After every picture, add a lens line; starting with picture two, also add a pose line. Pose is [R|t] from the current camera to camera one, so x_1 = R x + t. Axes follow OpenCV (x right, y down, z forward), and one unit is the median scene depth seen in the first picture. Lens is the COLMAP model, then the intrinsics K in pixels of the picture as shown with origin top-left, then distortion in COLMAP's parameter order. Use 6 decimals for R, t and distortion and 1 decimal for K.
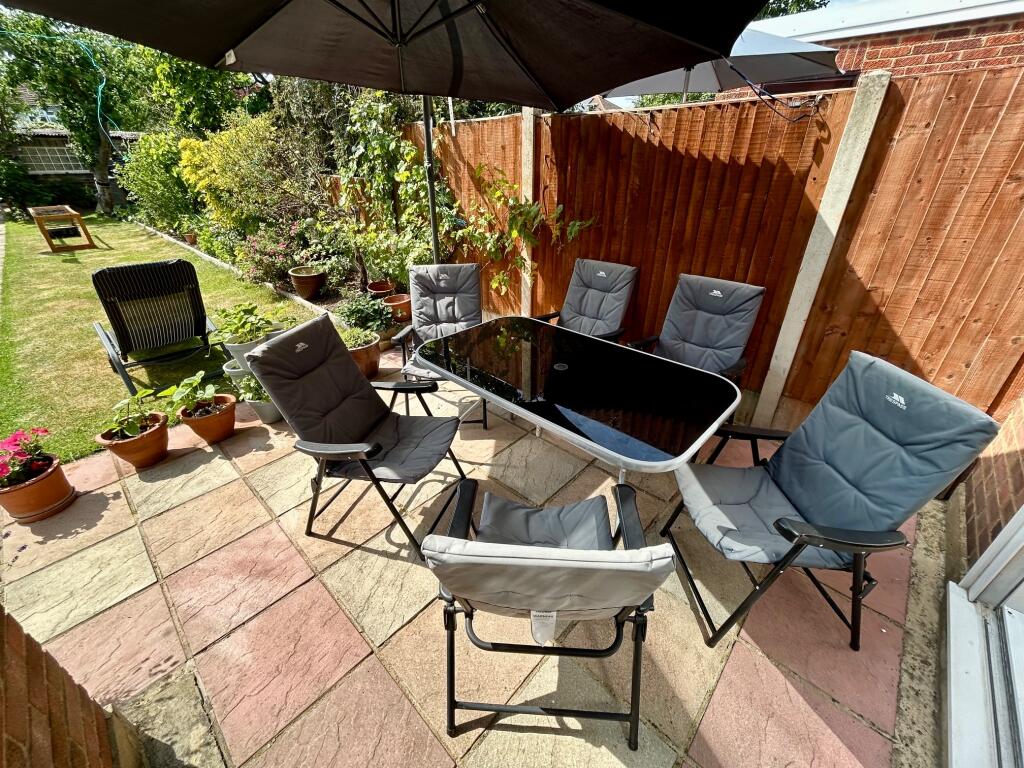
lens RADIAL K [[411.2, 0, 511.6], [0, 411.2, 383.2], [0, 0, 1]] dist [-0.000494, -0.000099]
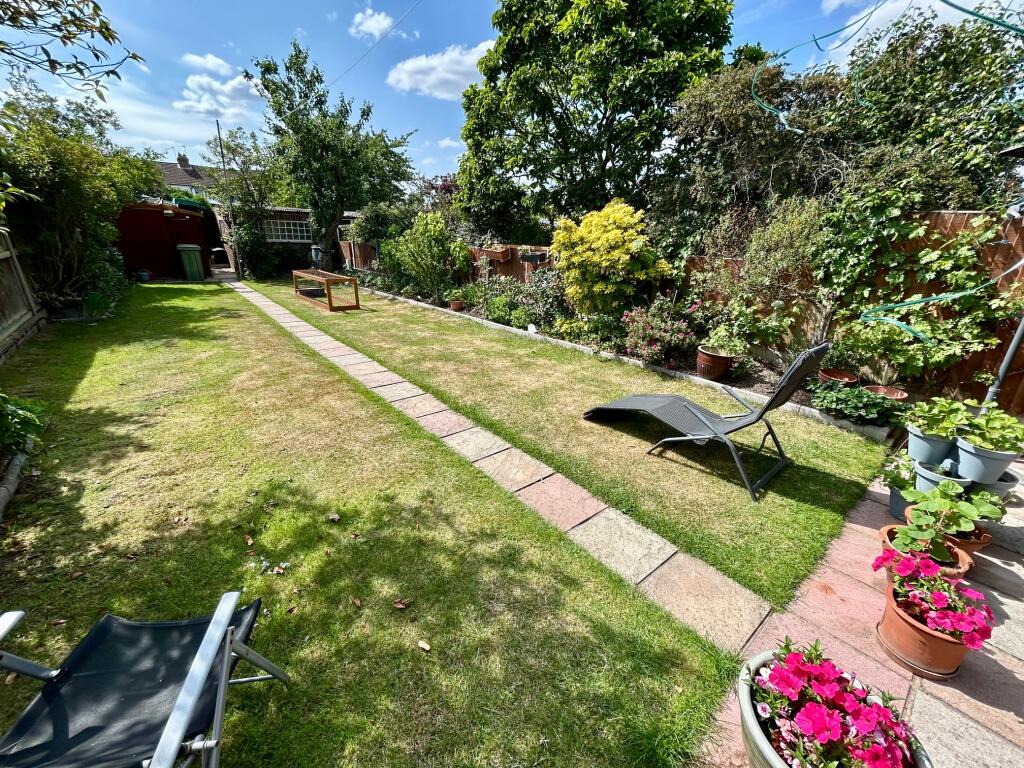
lens RADIAL K [[411.2, 0, 512.1], [0, 411.2, 383.3], [0, 0, 1]] dist [-0.000494, -0.000099]
pose [[0.989523, 0.078938, -0.120885, -0.563751], [-0.098181, 0.981803, -0.162554, -0.000332], [0.105853, 0.172720, 0.979267, 0.025545]]
